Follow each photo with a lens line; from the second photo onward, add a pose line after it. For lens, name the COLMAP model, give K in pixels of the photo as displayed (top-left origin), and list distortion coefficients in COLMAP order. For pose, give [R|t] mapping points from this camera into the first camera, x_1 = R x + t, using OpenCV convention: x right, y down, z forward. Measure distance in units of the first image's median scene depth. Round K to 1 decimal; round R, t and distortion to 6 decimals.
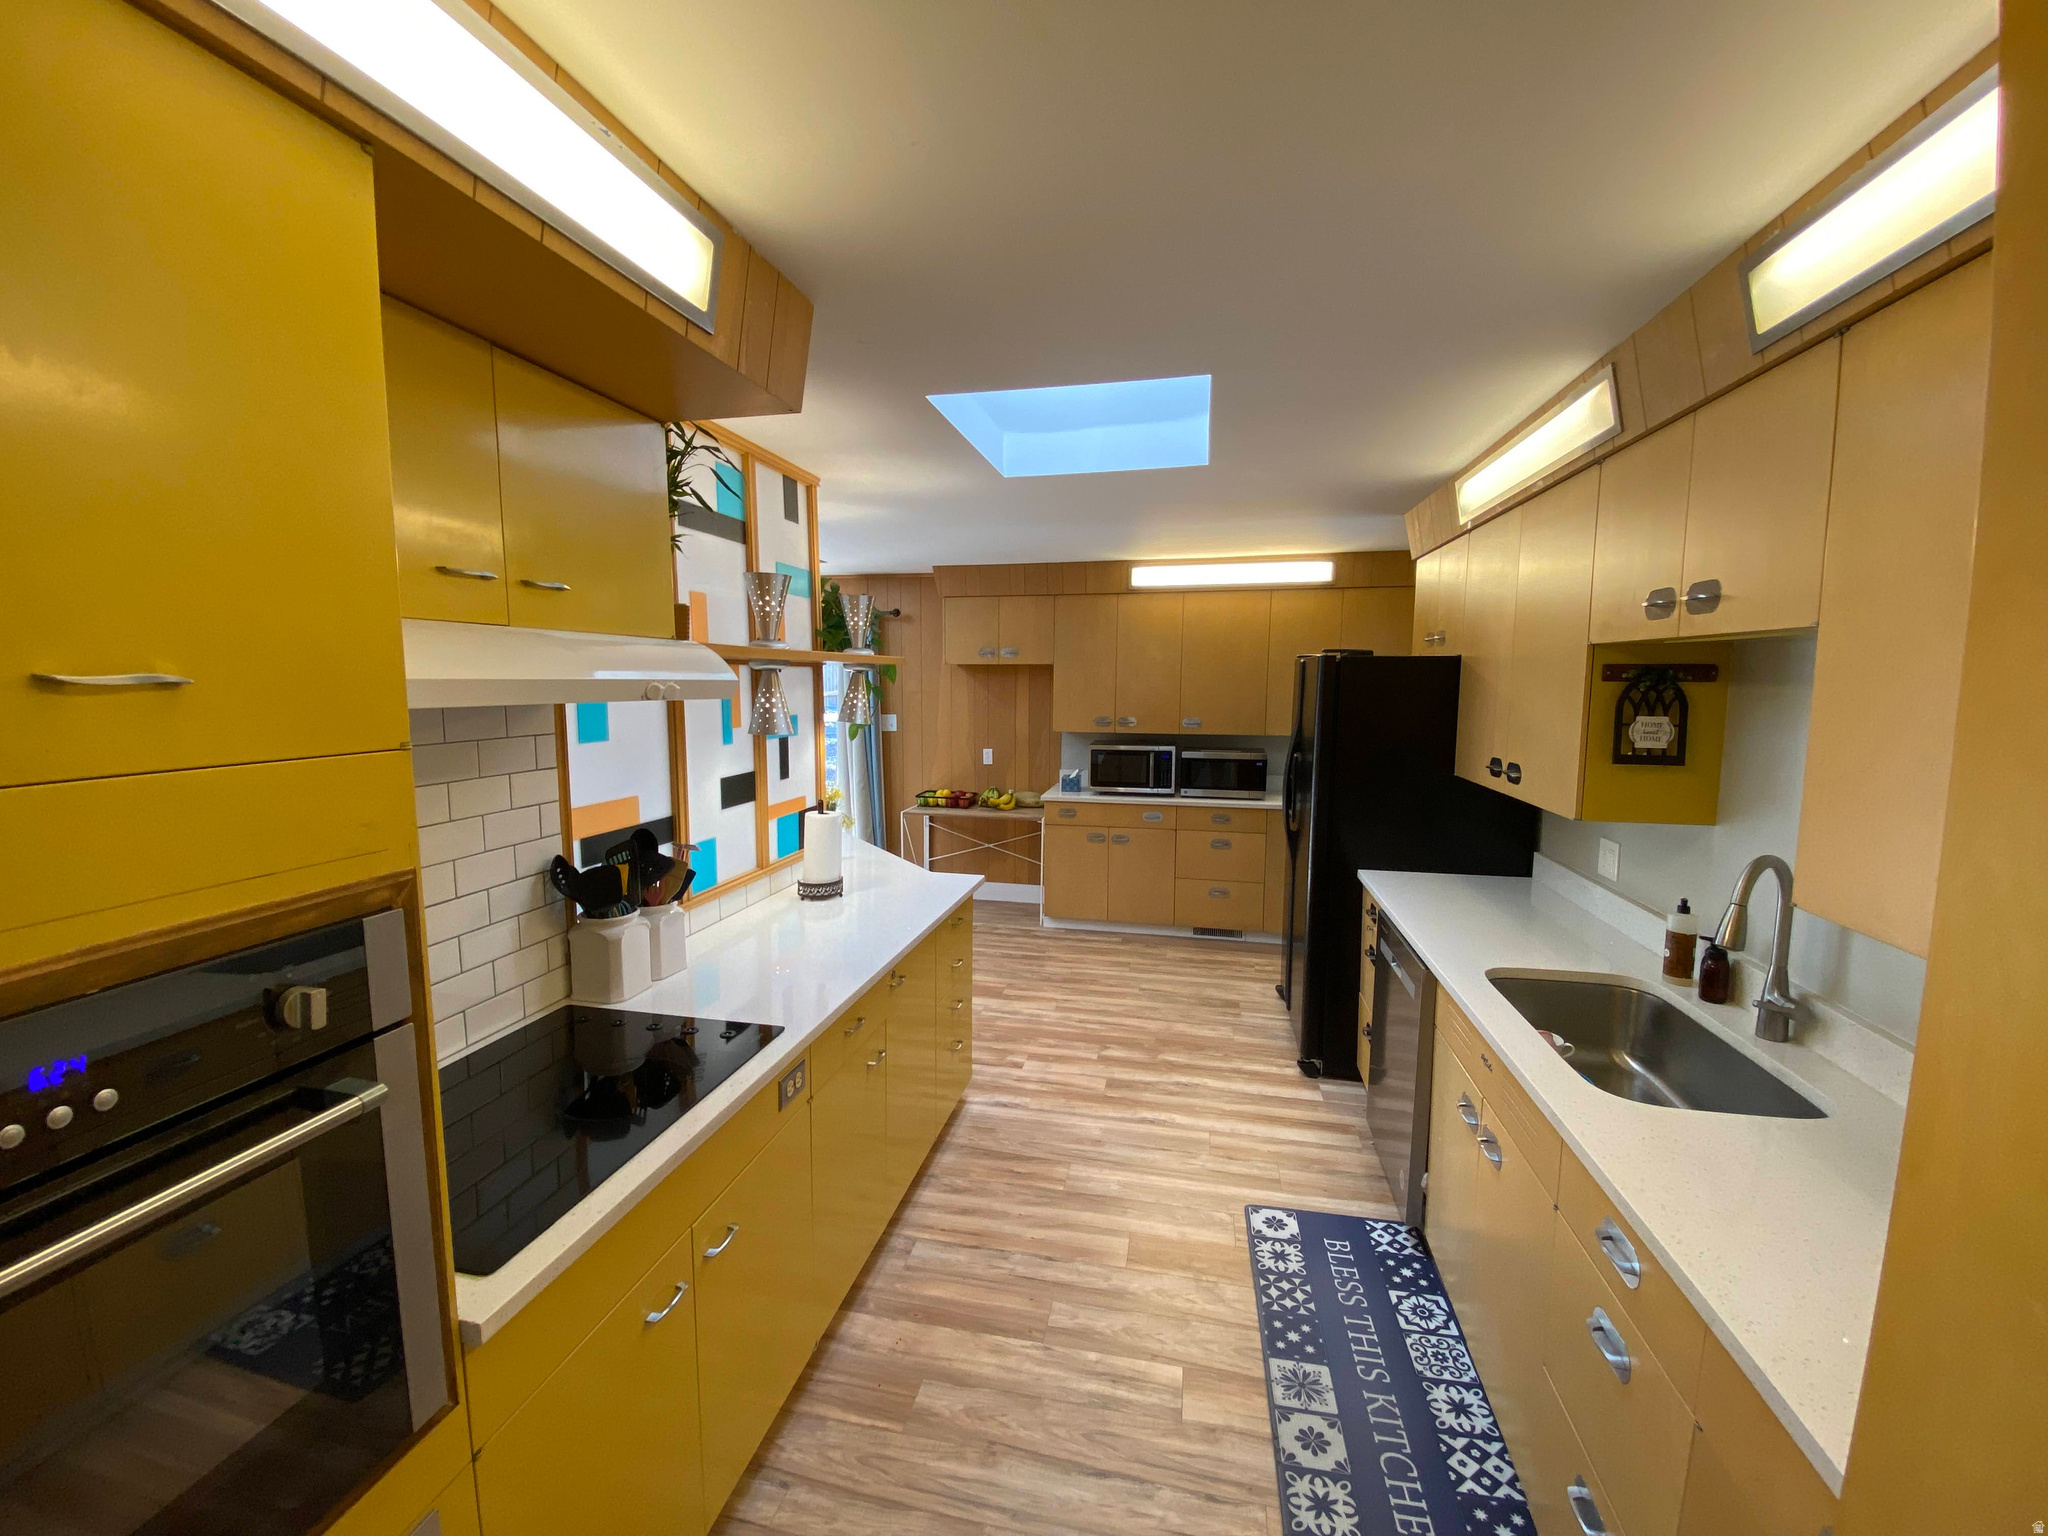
lens RADIAL K [[845.7, 0, 1015.4], [0, 845.7, 763.2], [0, 0, 1]] dist [-0.000645, -0.000170]
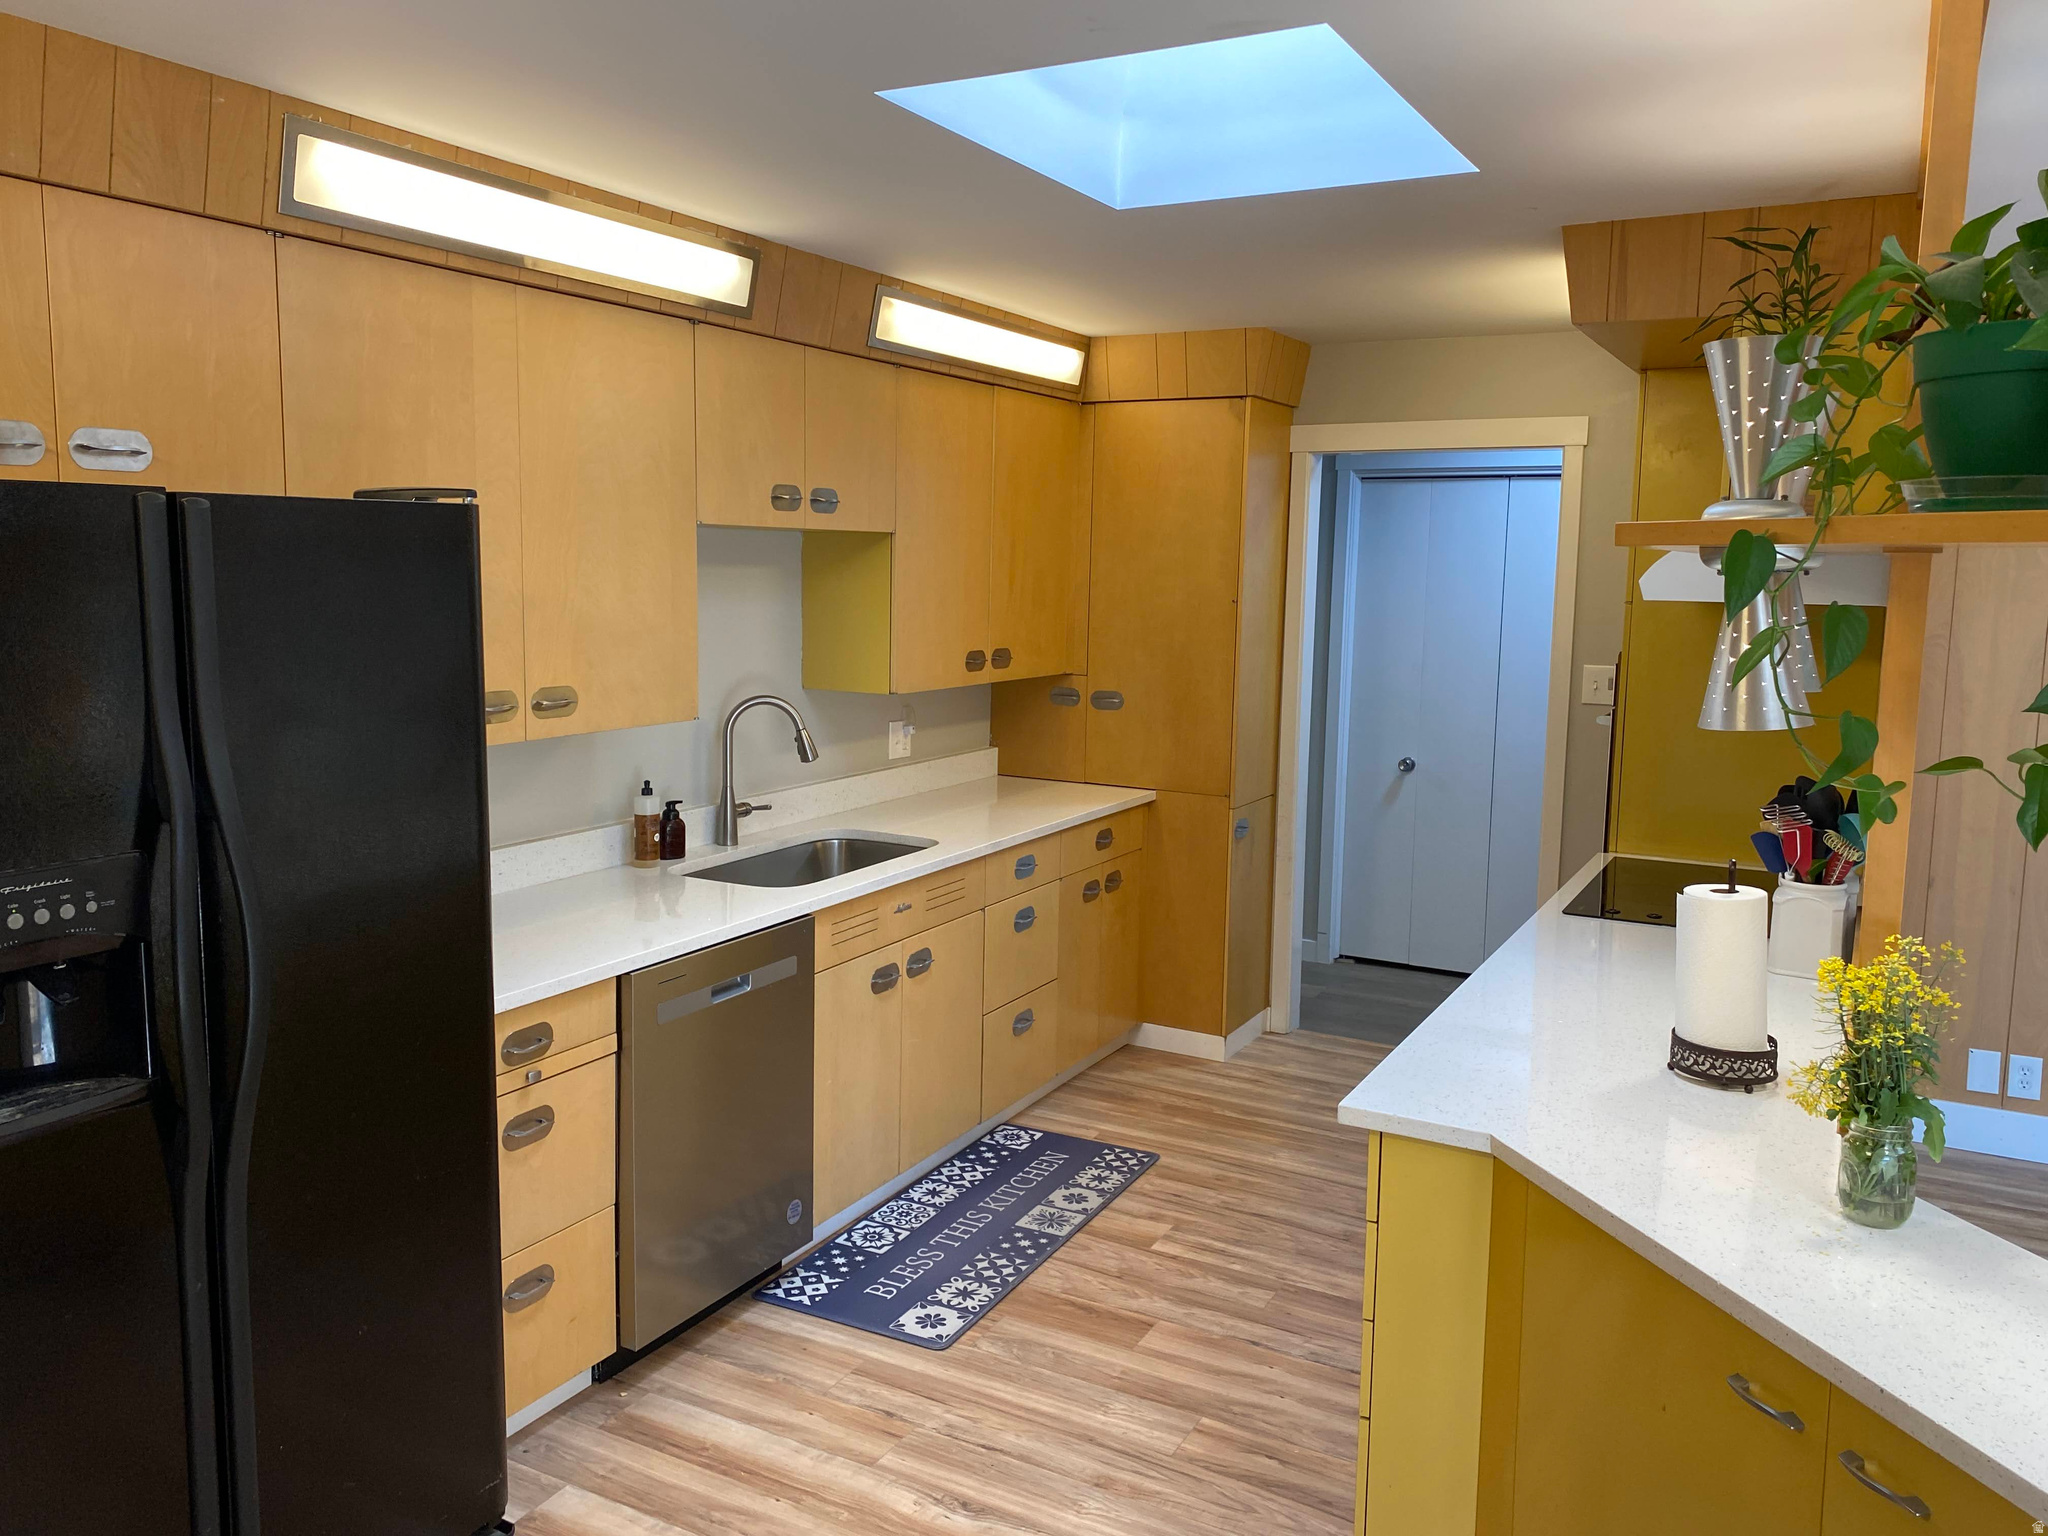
lens RADIAL K [[1547.6, 0, 1025.8], [0, 1547.6, 728.5], [0, 0, 1]] dist [0.056704, -0.063820]
pose [[-0.960202, -0.049917, 0.274809, -0.134204], [0.009555, 0.977454, 0.210933, -0.276835], [-0.279142, 0.205164, -0.938076, 2.545193]]
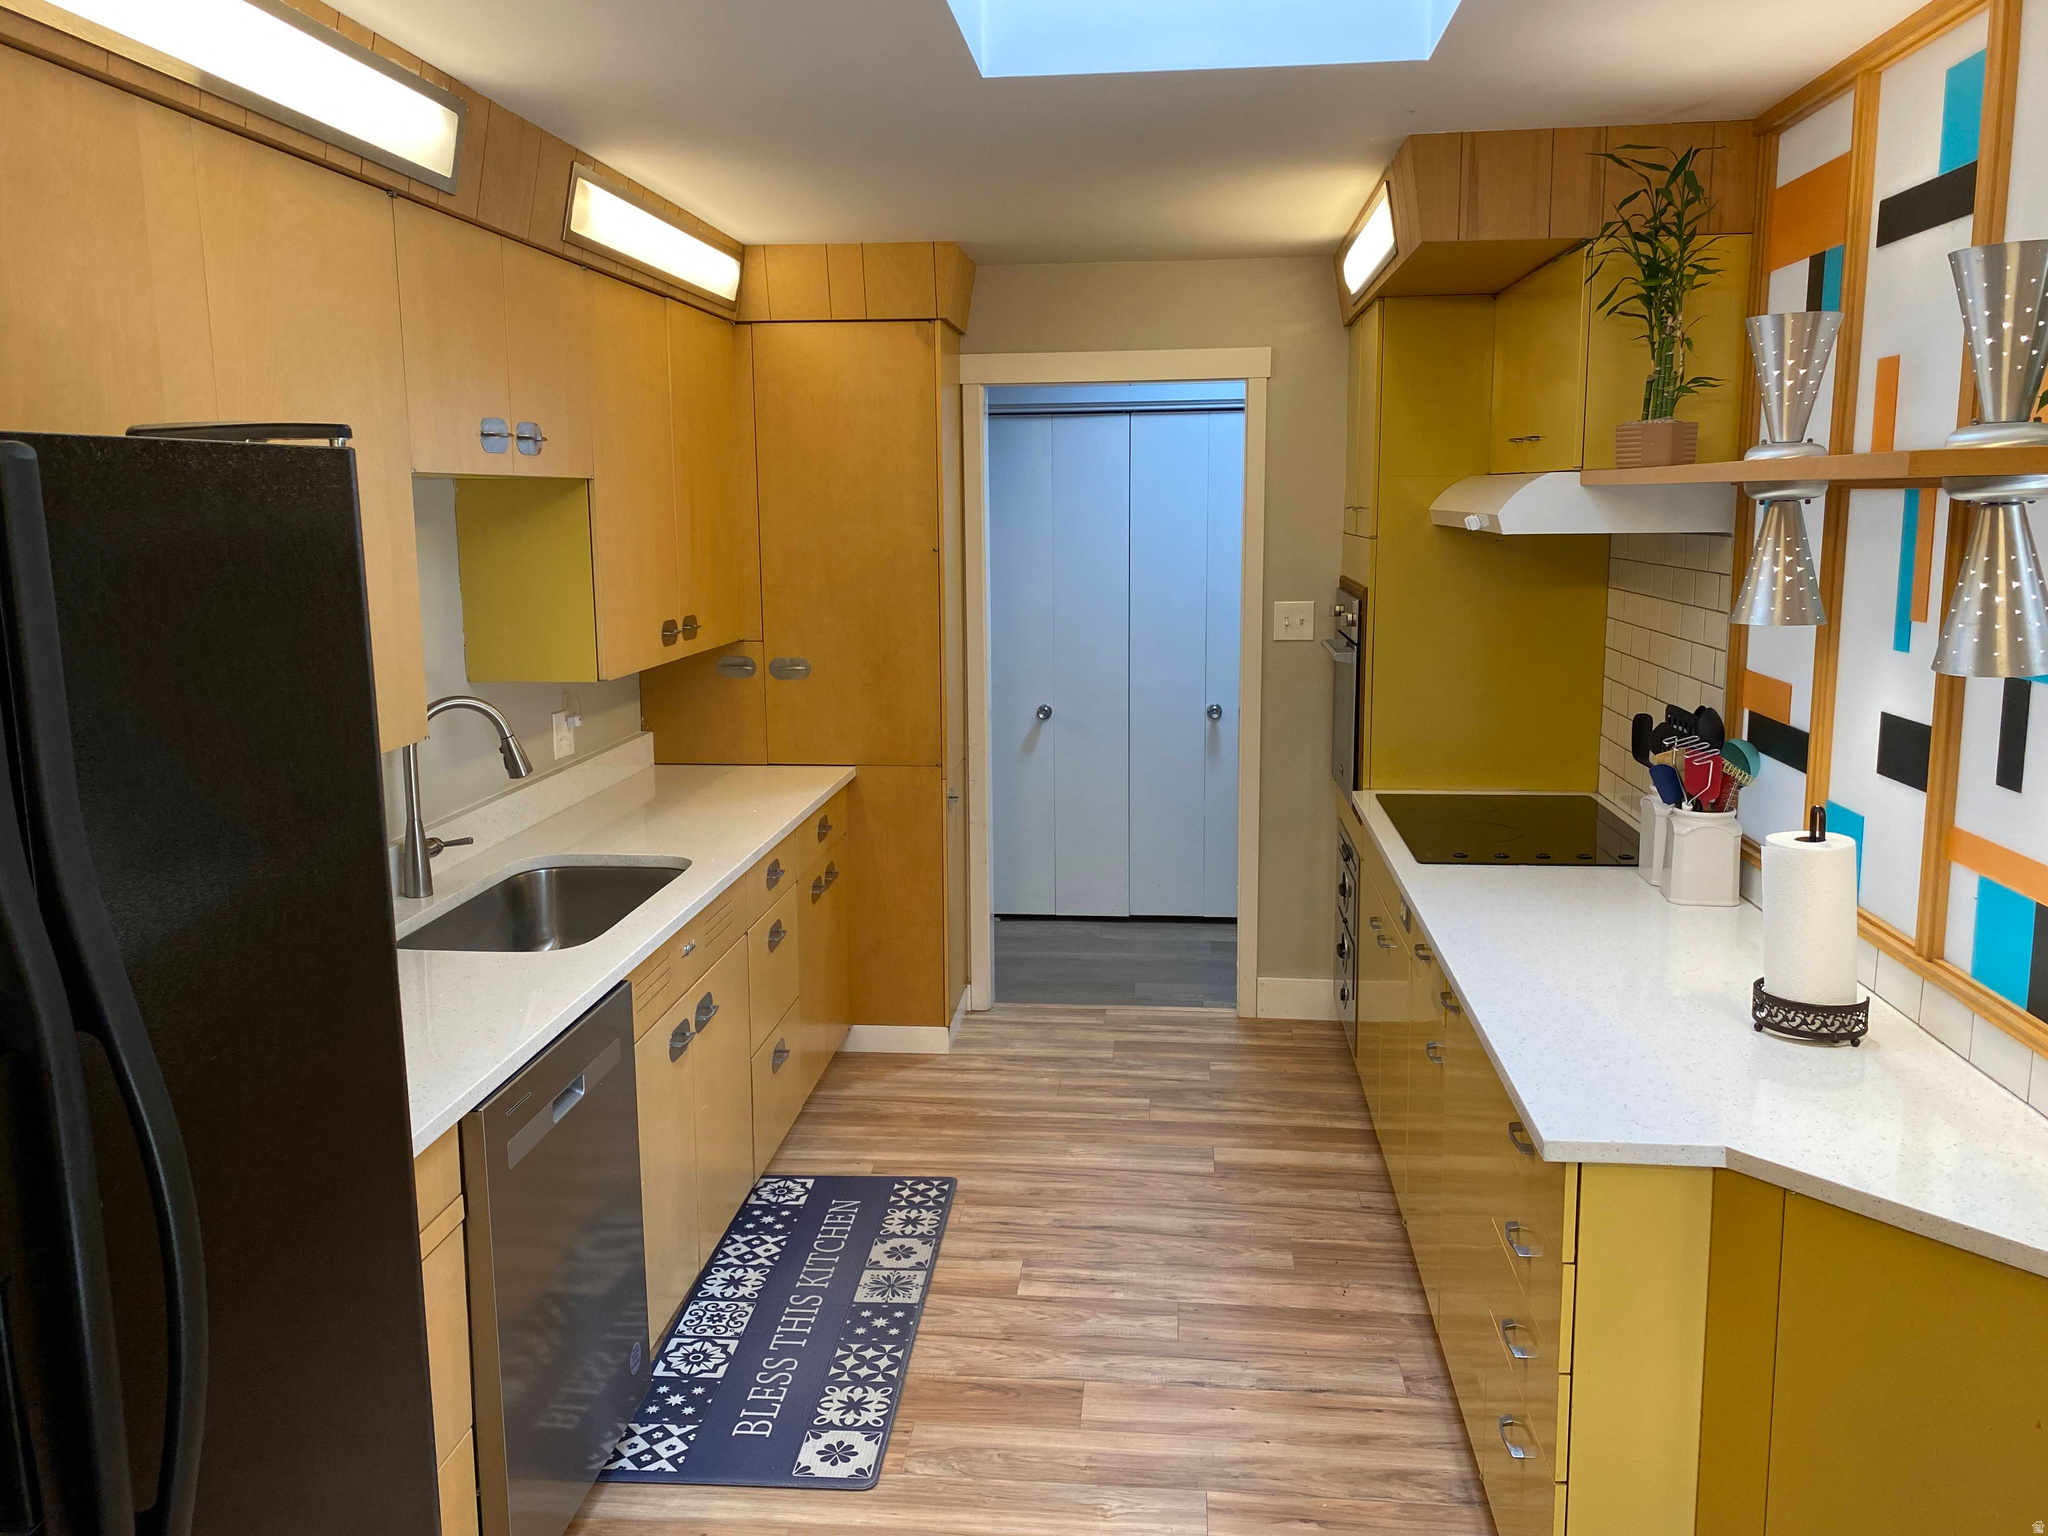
lens RADIAL K [[1547.6, 0, 1027.4], [0, 1547.6, 731.5], [0, 0, 1]] dist [0.056704, -0.063820]
pose [[-0.992807, 0.023215, -0.117456, 0.349643], [-0.006995, 0.968099, 0.250472, -0.256940], [0.119523, 0.249492, -0.960972, 2.318638]]
